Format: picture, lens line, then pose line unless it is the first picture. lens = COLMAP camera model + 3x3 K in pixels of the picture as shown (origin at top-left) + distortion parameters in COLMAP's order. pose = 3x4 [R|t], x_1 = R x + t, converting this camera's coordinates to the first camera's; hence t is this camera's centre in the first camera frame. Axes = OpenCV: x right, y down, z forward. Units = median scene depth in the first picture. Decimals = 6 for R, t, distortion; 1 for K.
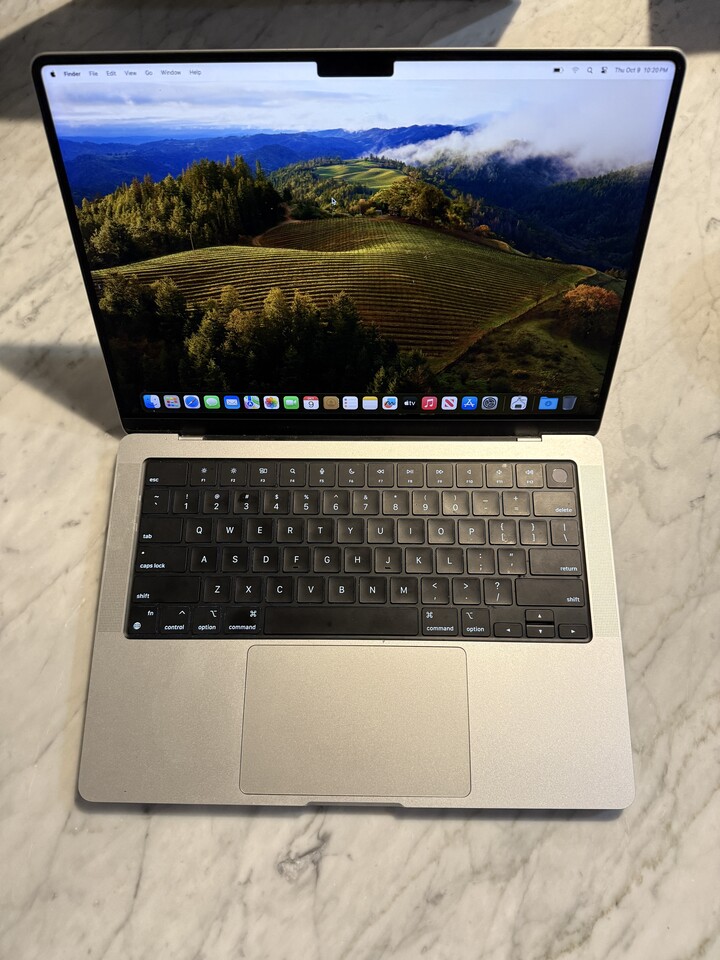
lens RADIAL K [[698.8, 0, 362.5], [0, 698.8, 479.9], [0, 0, 1]] dist [-0.028625, 0.001964]
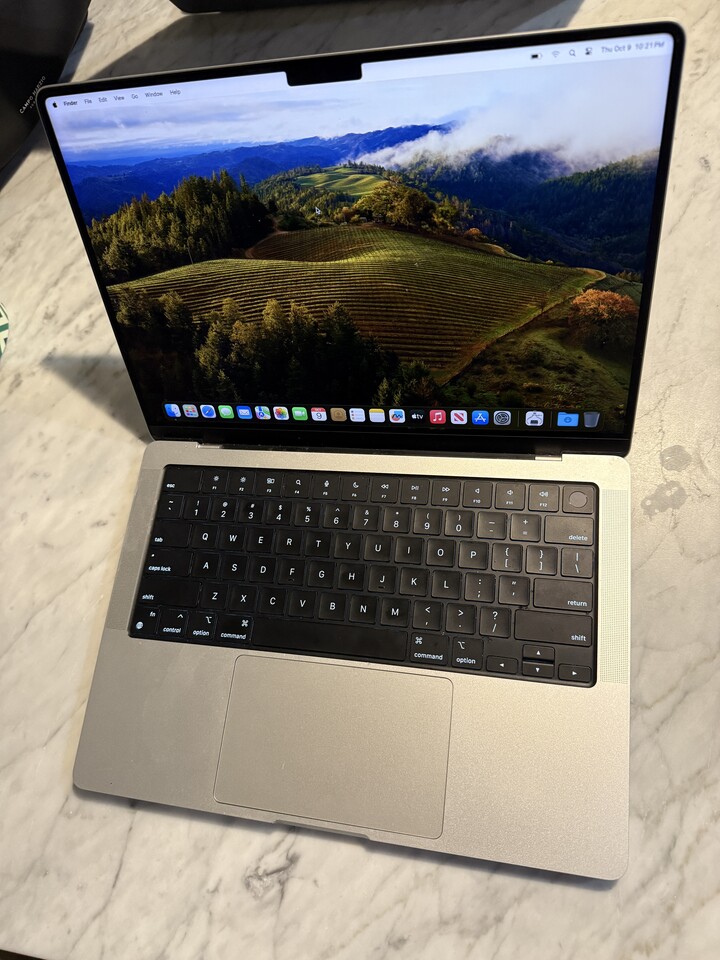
lens RADIAL K [[698.8, 0, 362.4], [0, 698.8, 477.9], [0, 0, 1]] dist [-0.028625, 0.001964]
pose [[0.973973, 0.038862, -0.223309, 0.236138], [-0.042585, 0.999022, -0.011883, -0.012732], [0.222629, 0.021083, 0.974675, 0.058530]]
